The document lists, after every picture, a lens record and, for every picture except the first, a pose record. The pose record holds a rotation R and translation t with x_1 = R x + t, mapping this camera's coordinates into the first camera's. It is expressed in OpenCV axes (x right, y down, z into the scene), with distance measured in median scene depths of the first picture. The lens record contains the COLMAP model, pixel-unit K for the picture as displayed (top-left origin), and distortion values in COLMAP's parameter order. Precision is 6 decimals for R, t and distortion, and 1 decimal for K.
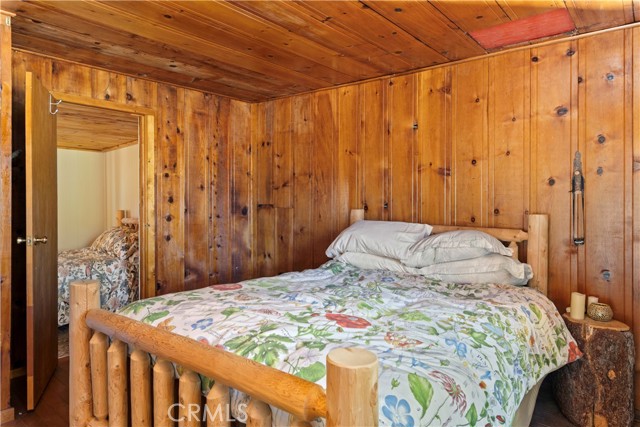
lens RADIAL K [[411.2, 0, 320.2], [0, 411.2, 210.7], [0, 0, 1]] dist [0.001046, -0.000055]
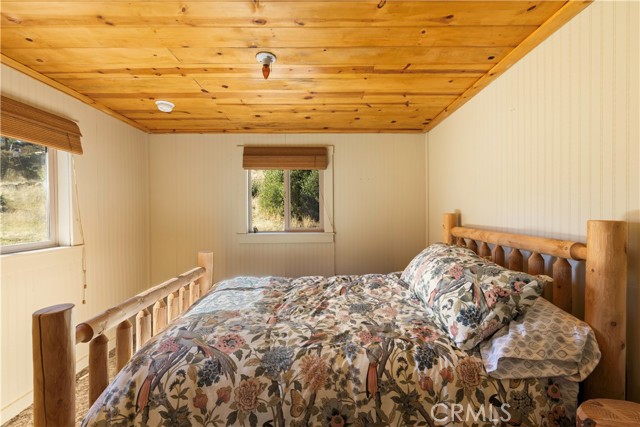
lens RADIAL K [[281.0, 0, 319.4], [0, 281.0, 213.1], [0, 0, 1]] dist [0.000683, 0.000043]
pose [[0.655480, 0.004161, -0.755201, -0.379674], [-0.003147, 0.999991, 0.002778, -0.002658], [0.755206, 0.000556, 0.655487, 0.746860]]
